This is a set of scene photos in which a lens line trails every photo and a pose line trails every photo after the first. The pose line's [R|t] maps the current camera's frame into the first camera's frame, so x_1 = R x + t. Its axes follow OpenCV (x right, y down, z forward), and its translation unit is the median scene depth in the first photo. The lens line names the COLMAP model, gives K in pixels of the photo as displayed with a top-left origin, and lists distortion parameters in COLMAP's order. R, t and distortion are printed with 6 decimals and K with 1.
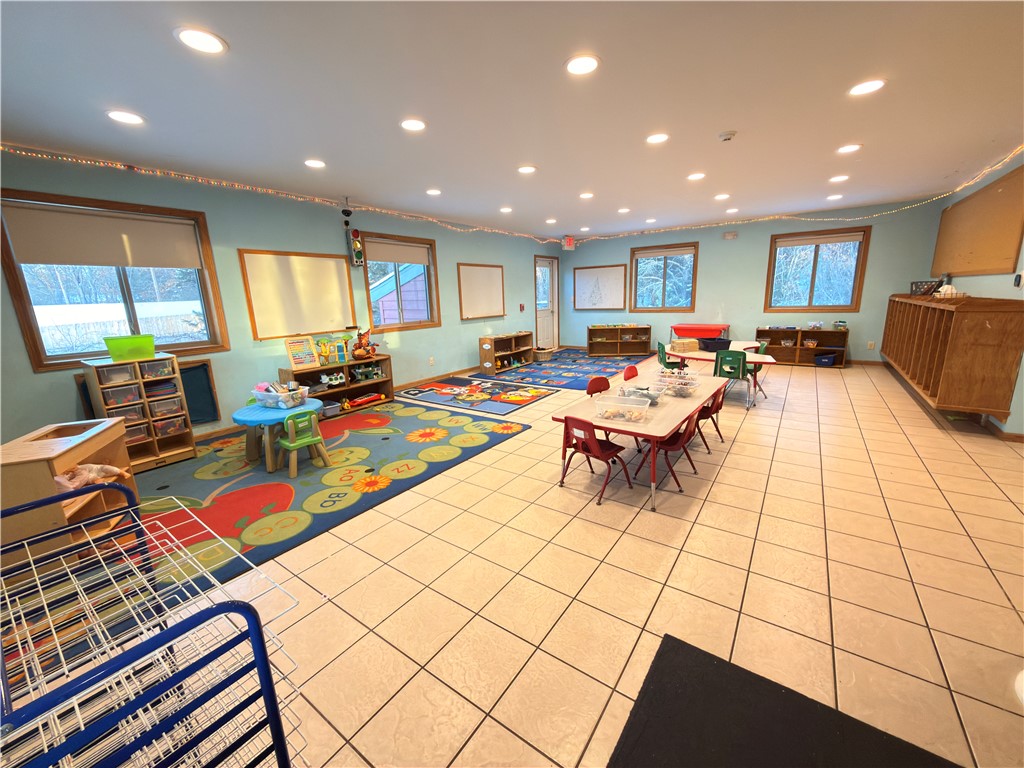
lens RADIAL K [[407.1, 0, 512.8], [0, 407.1, 386.7], [0, 0, 1]] dist [0.001978, -0.000440]
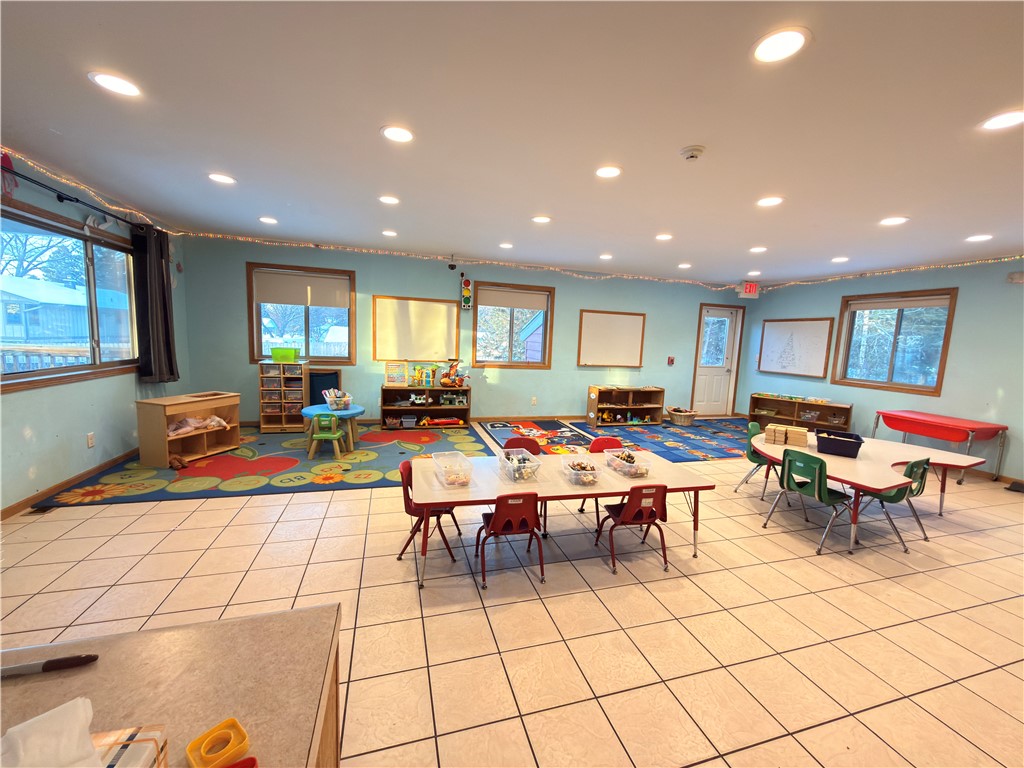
lens RADIAL K [[407.1, 0, 512.7], [0, 407.1, 385.9], [0, 0, 1]] dist [0.001978, -0.000440]
pose [[0.784448, 0.141031, -0.603946, 0.493795], [-0.203603, 0.978392, -0.035984, -0.066943], [0.585821, 0.151193, 0.796212, 0.178177]]
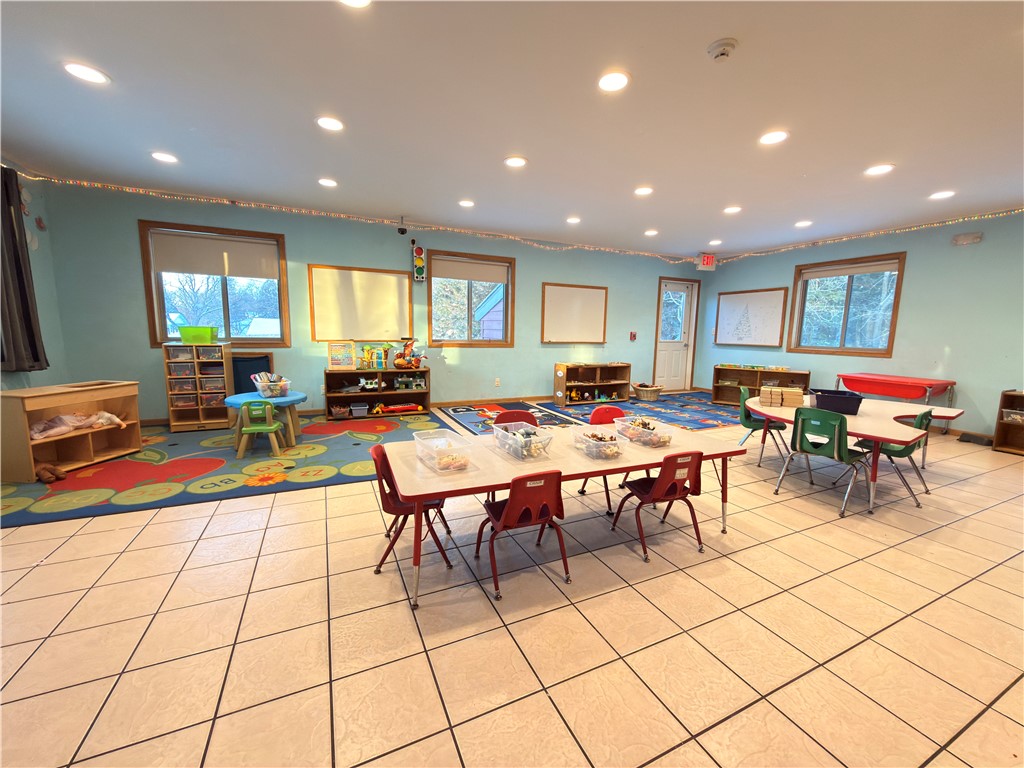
lens RADIAL K [[407.1, 0, 512.8], [0, 407.1, 386.1], [0, 0, 1]] dist [0.001978, -0.000440]
pose [[0.867783, 0.116889, -0.483001, 0.386413], [-0.156061, 0.986873, -0.041558, -0.024697], [0.471803, 0.111441, 0.874633, 0.233557]]
